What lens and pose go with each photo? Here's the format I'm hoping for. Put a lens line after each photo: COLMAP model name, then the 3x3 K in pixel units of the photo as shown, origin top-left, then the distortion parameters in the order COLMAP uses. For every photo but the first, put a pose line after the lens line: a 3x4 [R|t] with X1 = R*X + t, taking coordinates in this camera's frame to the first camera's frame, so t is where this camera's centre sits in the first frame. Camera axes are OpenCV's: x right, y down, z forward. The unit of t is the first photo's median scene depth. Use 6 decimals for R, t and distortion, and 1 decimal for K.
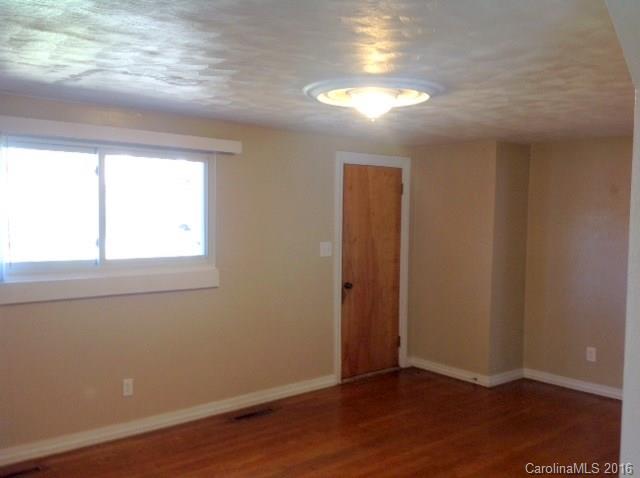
lens RADIAL K [[582.3, 0, 320.0], [0, 582.3, 239.0], [0, 0, 1]] dist [0.004787, -0.010983]
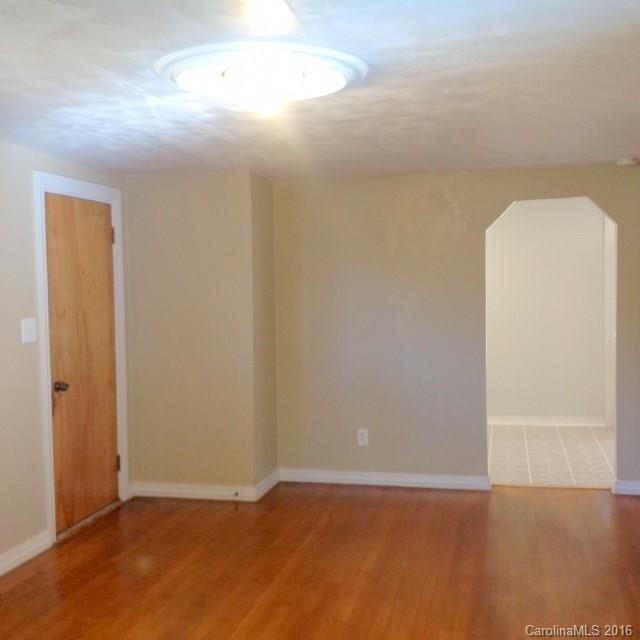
lens RADIAL K [[792.9, 0, 320.0], [0, 792.9, 320.0], [0, 0, 1]] dist [0.212510, -0.574312]
pose [[0.804008, -0.057279, 0.591853, -0.232892], [0.055279, 0.998239, 0.021514, 0.005105], [-0.592044, 0.015419, 0.805758, 0.121532]]
